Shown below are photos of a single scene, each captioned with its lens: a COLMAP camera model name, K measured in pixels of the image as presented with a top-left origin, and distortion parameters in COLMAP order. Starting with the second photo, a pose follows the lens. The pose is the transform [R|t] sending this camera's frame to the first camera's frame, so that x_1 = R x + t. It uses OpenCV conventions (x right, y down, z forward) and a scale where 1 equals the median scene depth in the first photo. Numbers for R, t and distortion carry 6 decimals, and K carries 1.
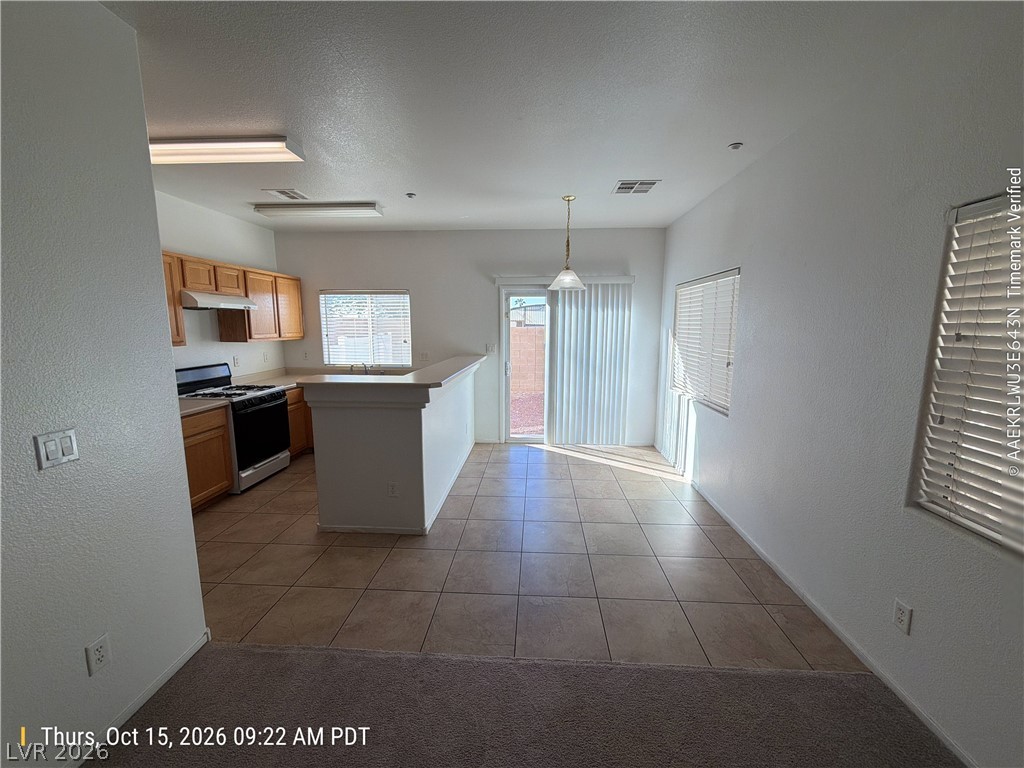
lens RADIAL K [[408.7, 0, 513.2], [0, 408.7, 384.9], [0, 0, 1]] dist [0.000768, 0.000043]
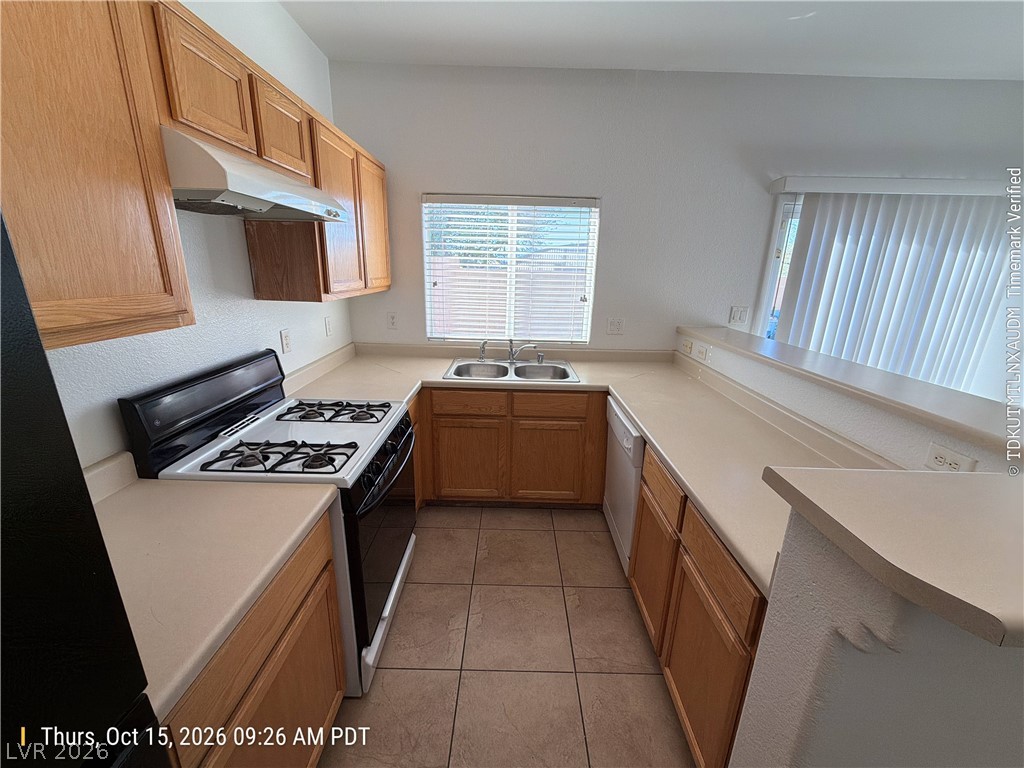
lens RADIAL K [[408.7, 0, 507.6], [0, 408.7, 383.8], [0, 0, 1]] dist [0.000768, 0.000043]
pose [[0.998746, 0.008096, 0.049410, -0.450219], [-0.014460, 0.991428, 0.129849, -0.073227], [-0.047935, -0.130401, 0.990302, 0.527067]]
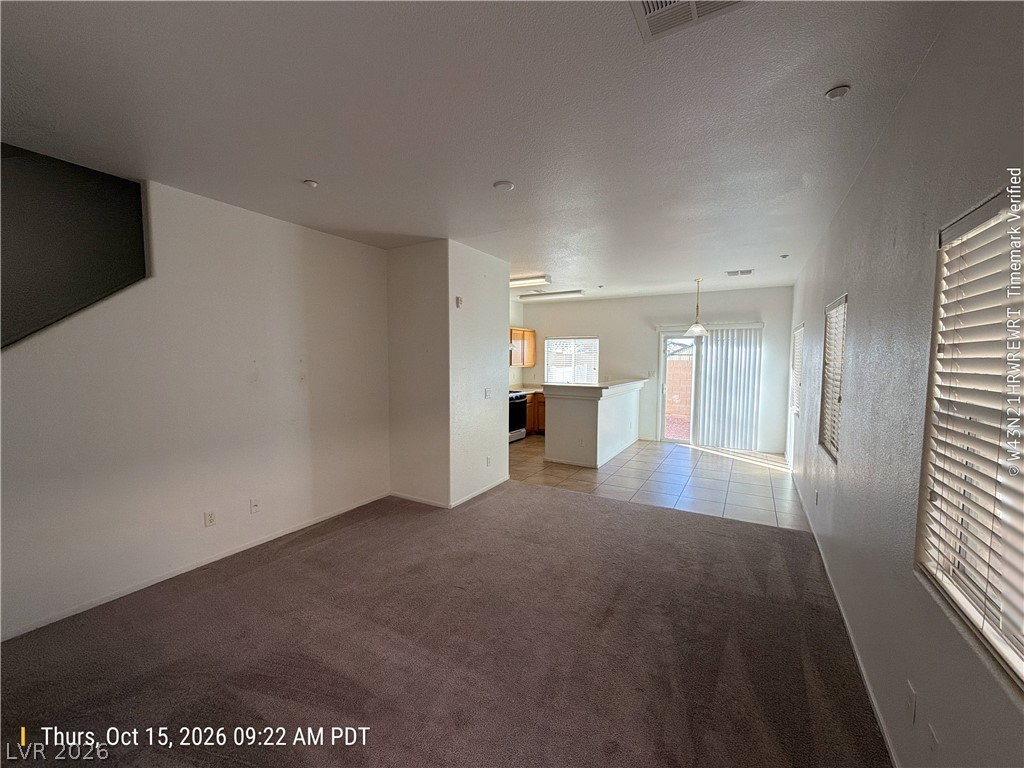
lens RADIAL K [[408.7, 0, 509.9], [0, 408.7, 382.4], [0, 0, 1]] dist [0.000768, 0.000043]
pose [[0.889079, 0.029358, -0.456811, 0.182189], [-0.069473, 0.995035, -0.071266, 0.088614], [0.452451, 0.095098, 0.886705, -0.585516]]
